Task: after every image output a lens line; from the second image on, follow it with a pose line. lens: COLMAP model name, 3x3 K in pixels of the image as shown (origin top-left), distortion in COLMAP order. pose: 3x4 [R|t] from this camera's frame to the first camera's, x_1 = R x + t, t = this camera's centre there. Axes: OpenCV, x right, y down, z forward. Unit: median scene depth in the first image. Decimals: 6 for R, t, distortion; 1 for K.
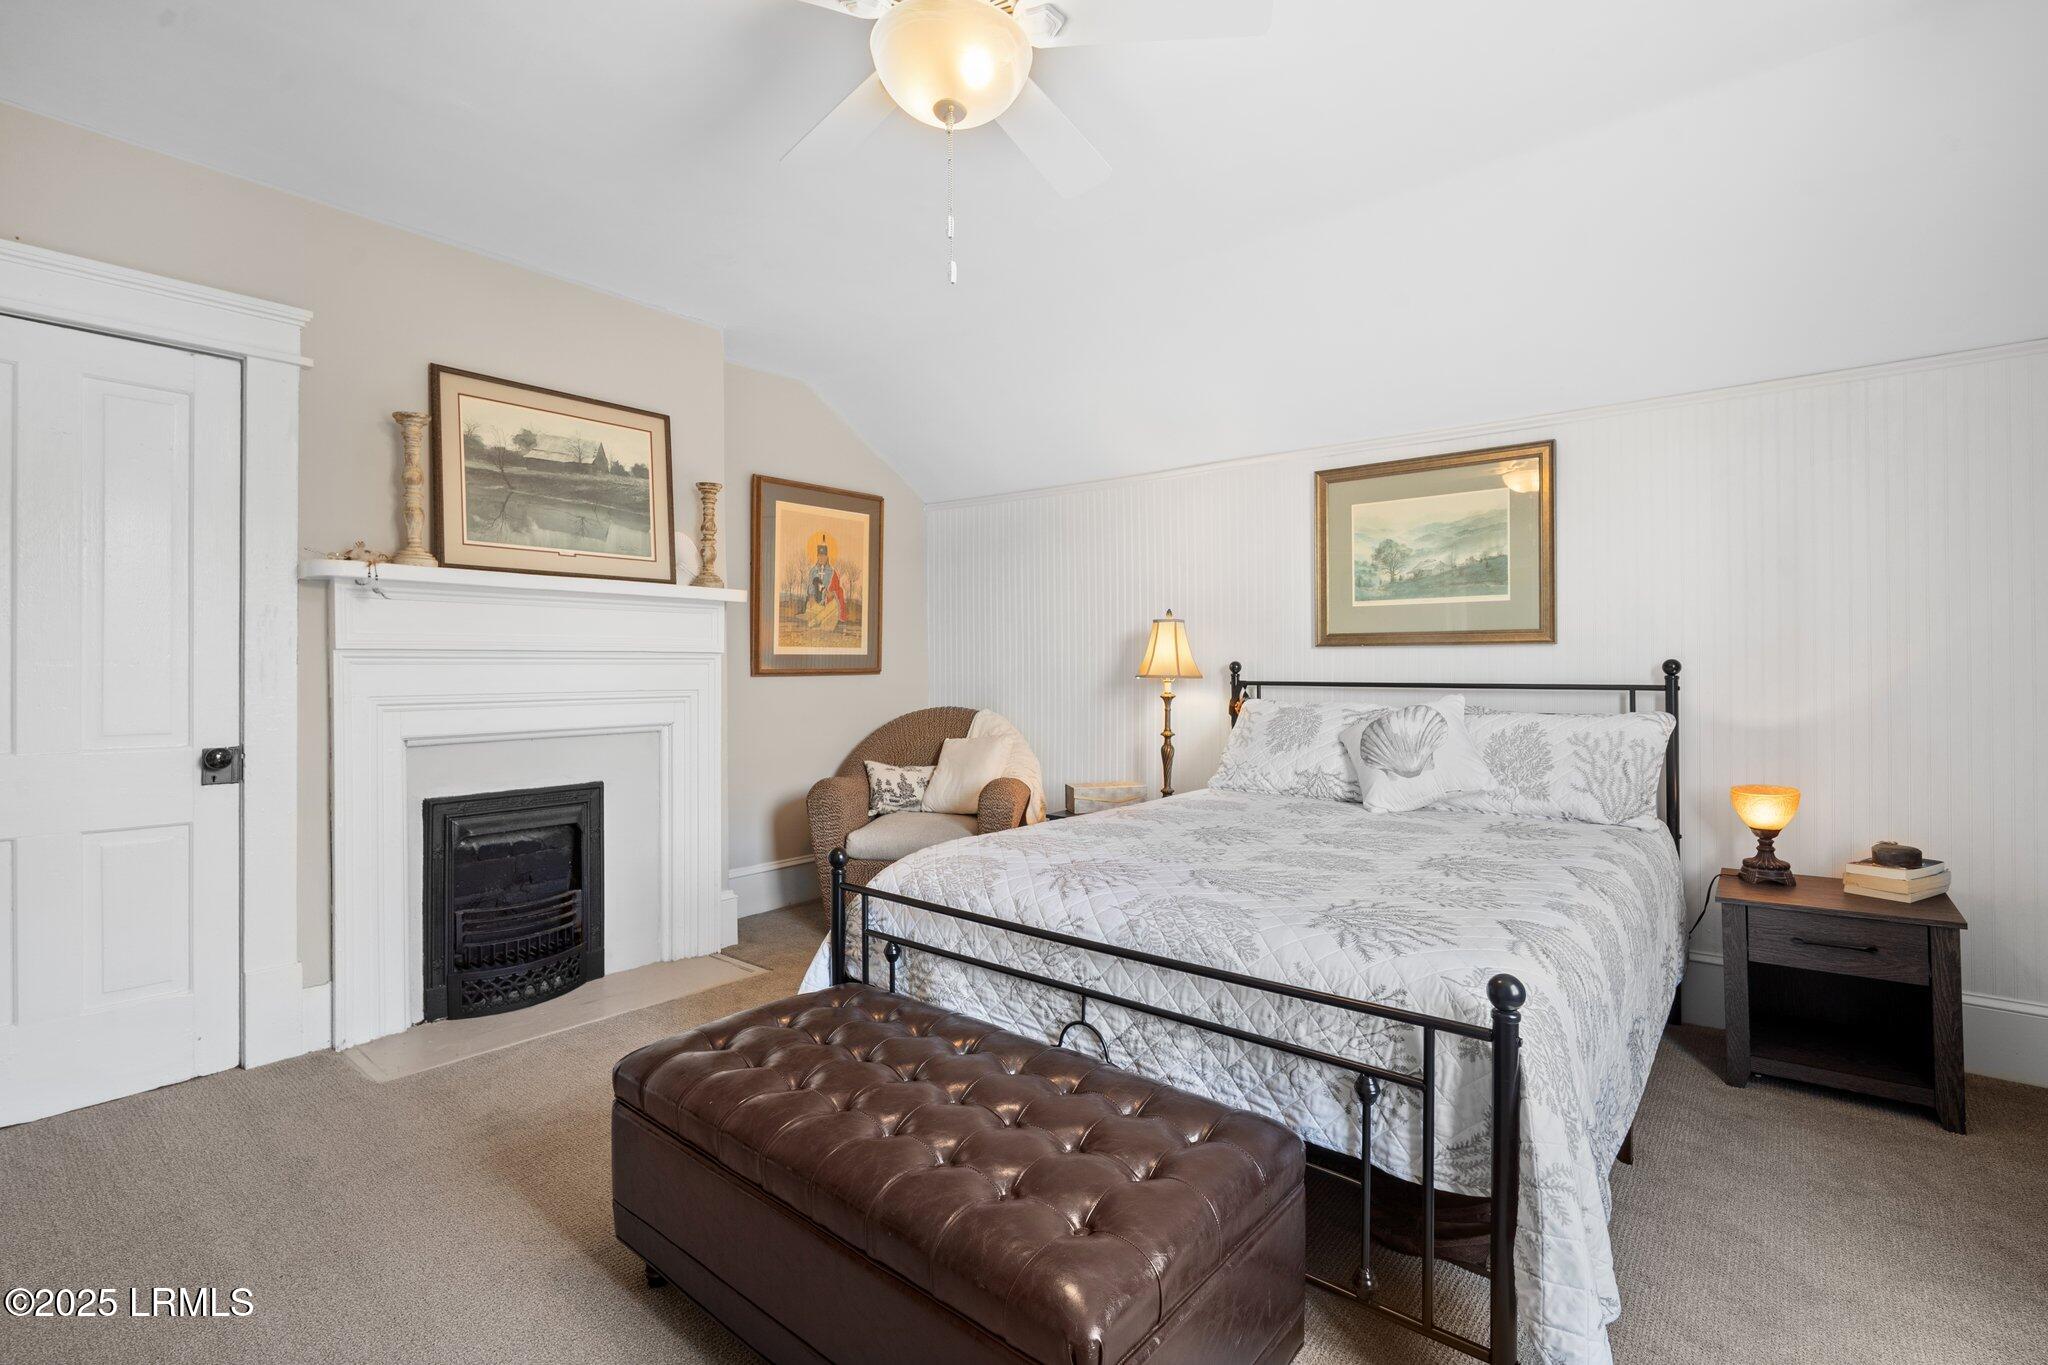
lens RADIAL K [[909.7, 0, 1019.7], [0, 909.7, 676.5], [0, 0, 1]] dist [-0.015676, 0.005236]
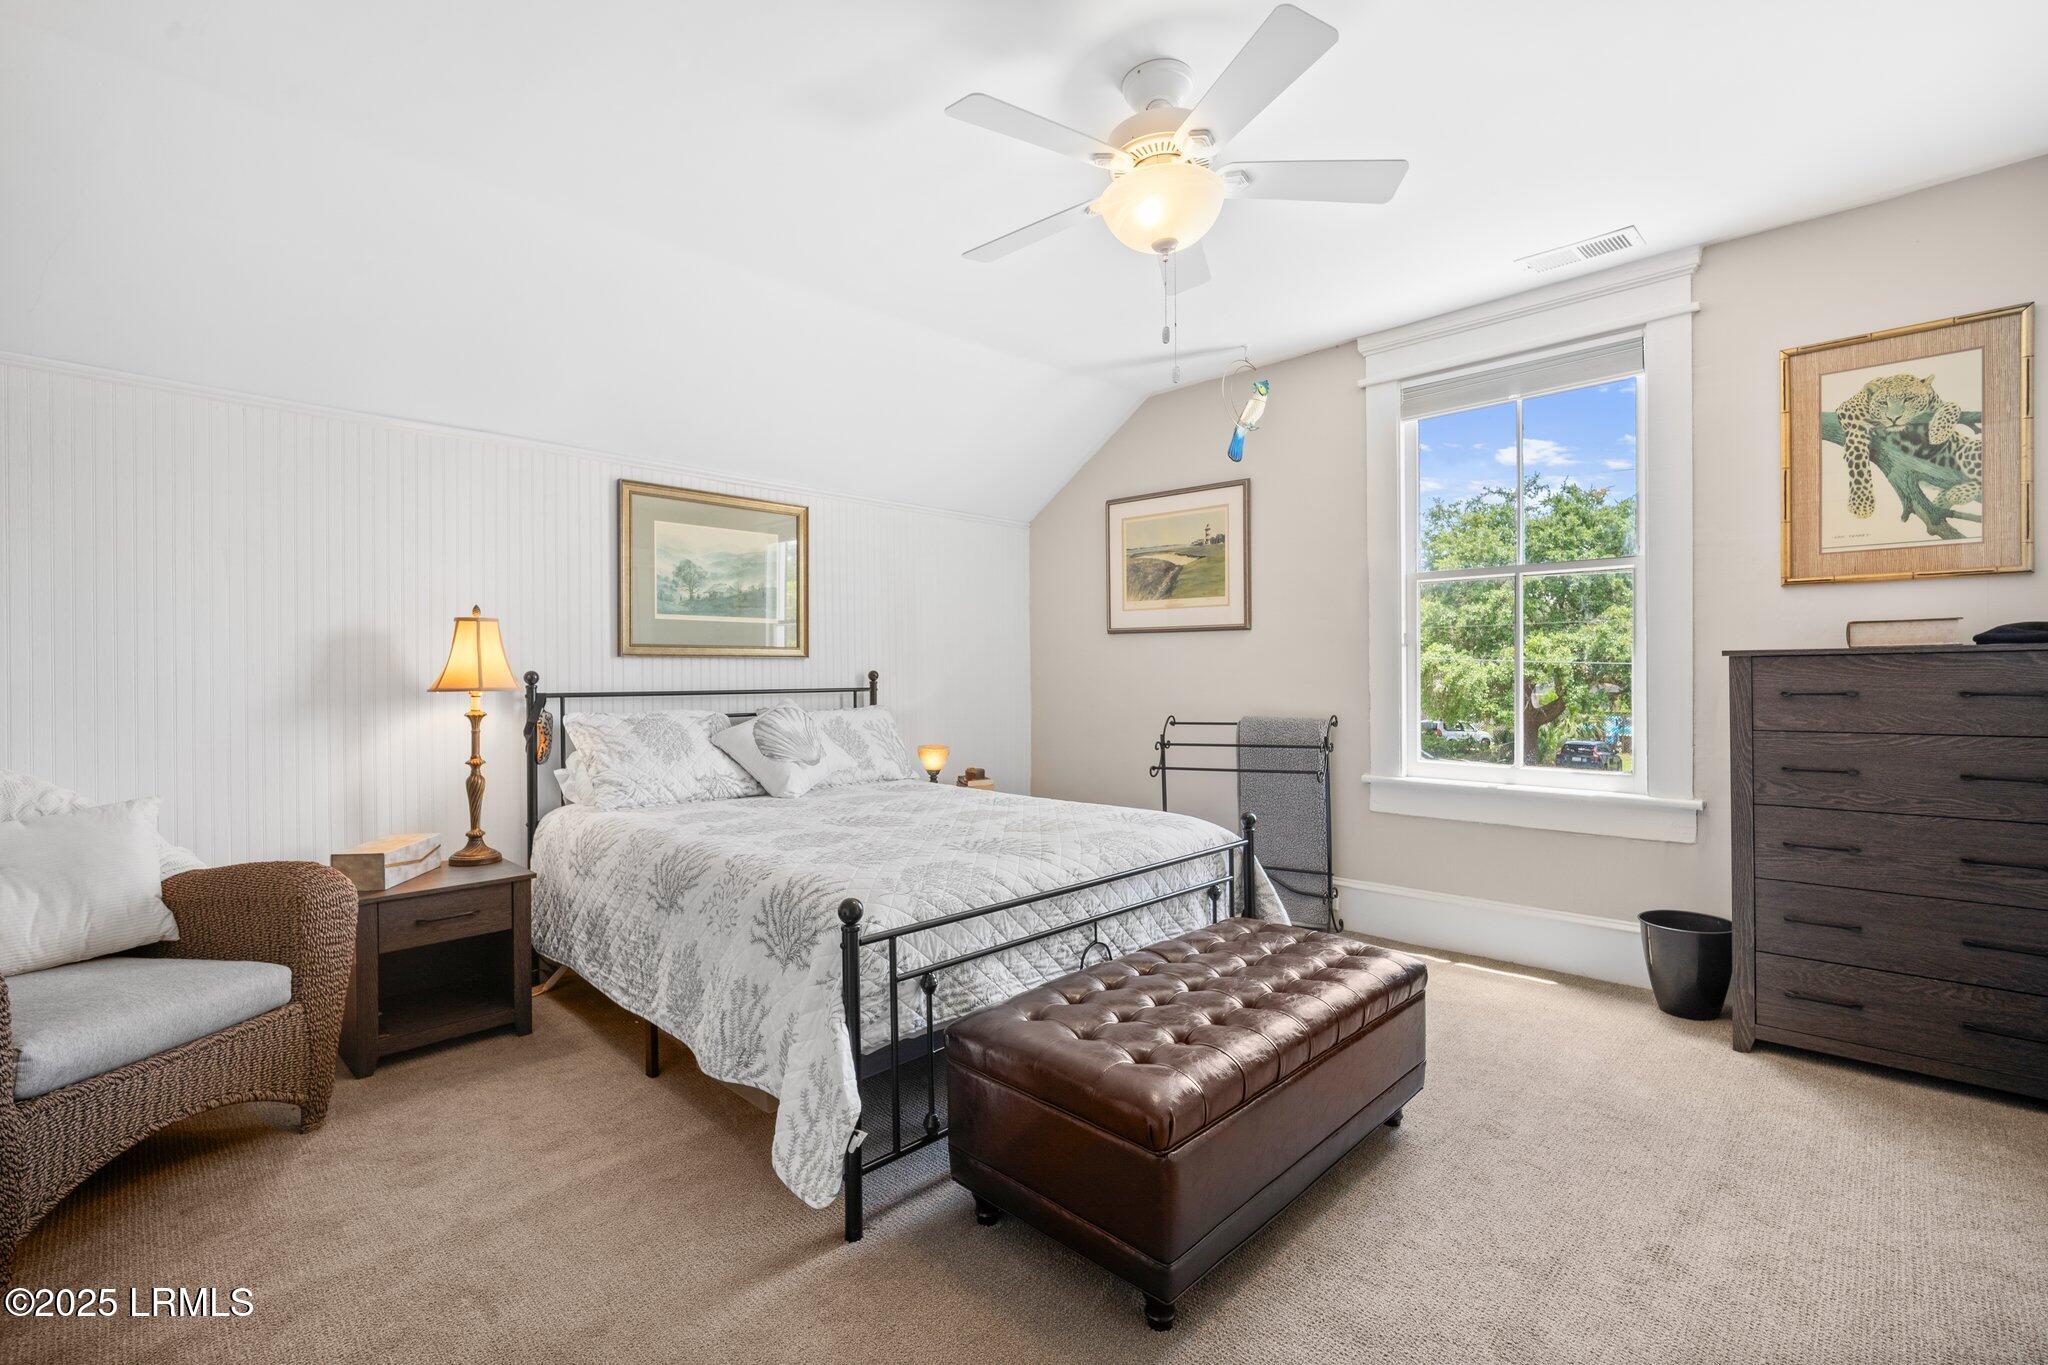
lens RADIAL K [[909.7, 0, 1022.5], [0, 909.7, 680.1], [0, 0, 1]] dist [-0.015676, 0.005236]
pose [[0.097745, -0.007352, 0.995184, -0.762889], [0.014978, 0.999870, 0.005916, -0.007925], [-0.995099, 0.014328, 0.097842, 0.585623]]
